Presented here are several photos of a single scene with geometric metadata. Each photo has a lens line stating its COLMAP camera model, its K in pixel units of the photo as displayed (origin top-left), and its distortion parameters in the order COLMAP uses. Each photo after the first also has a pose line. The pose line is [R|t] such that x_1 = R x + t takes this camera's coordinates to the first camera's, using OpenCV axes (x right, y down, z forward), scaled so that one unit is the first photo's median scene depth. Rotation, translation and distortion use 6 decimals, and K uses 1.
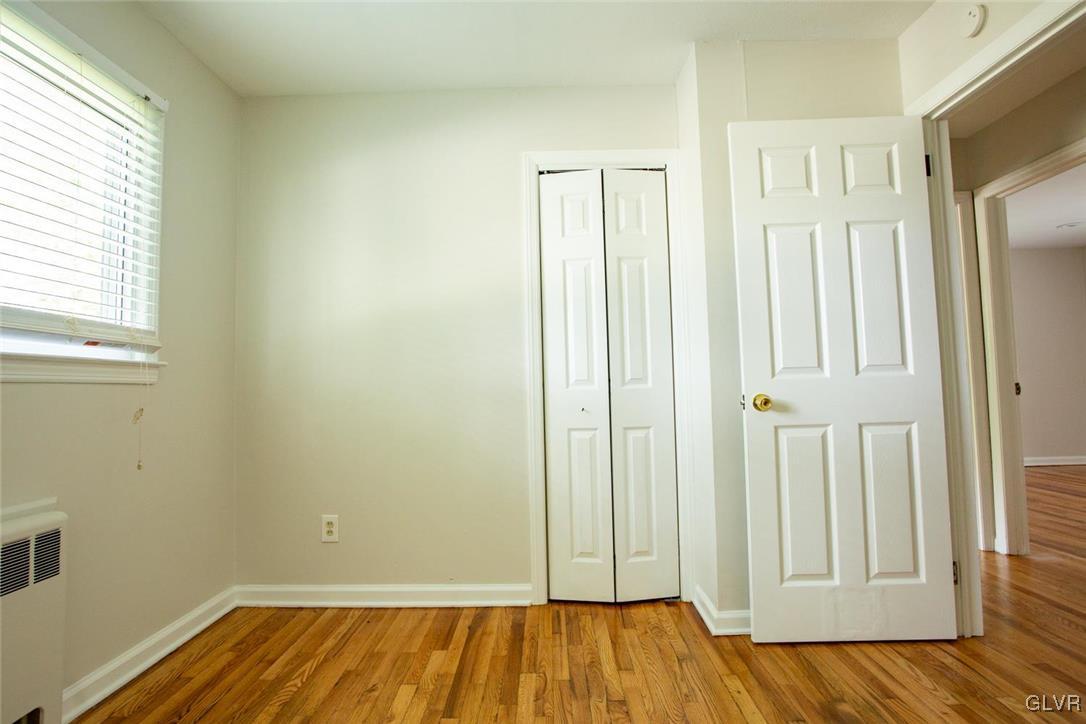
lens RADIAL K [[602.2, 0, 544.0], [0, 602.2, 351.7], [0, 0, 1]] dist [0.004732, -0.000047]
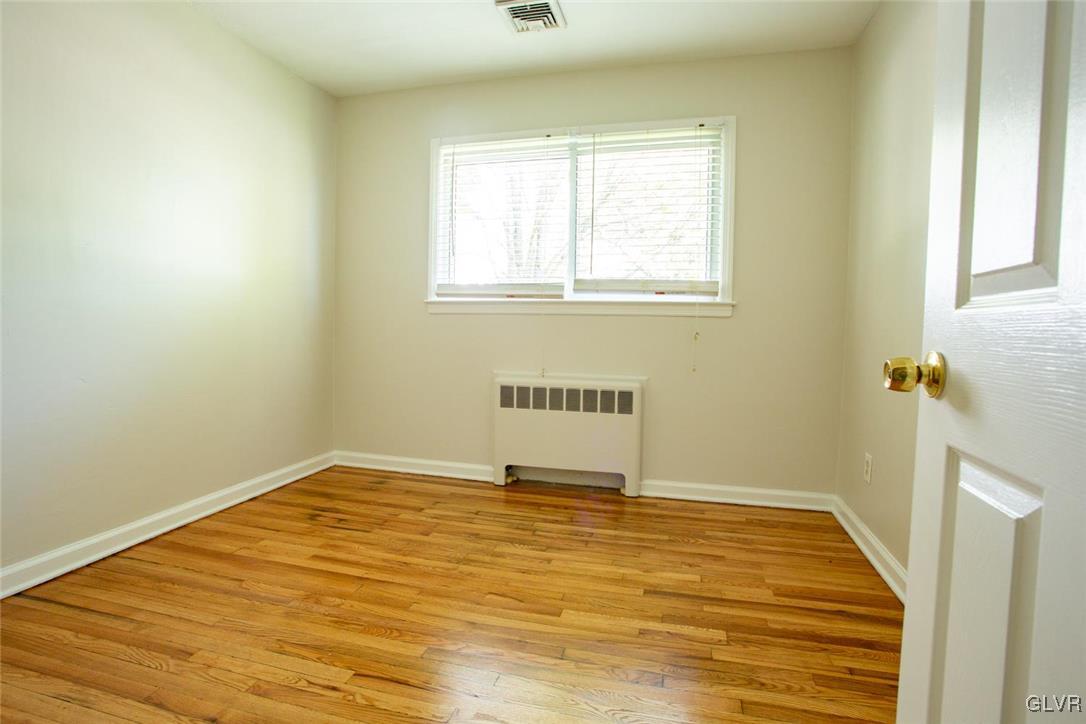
lens RADIAL K [[579.3, 0, 548.3], [0, 579.3, 365.7], [0, 0, 1]] dist [-0.036039, 0.001775]
pose [[-0.265377, 0.064103, -0.962011, 0.875565], [0.042639, 0.997591, 0.054712, 0.082390], [0.963201, -0.026500, -0.267471, 1.035889]]
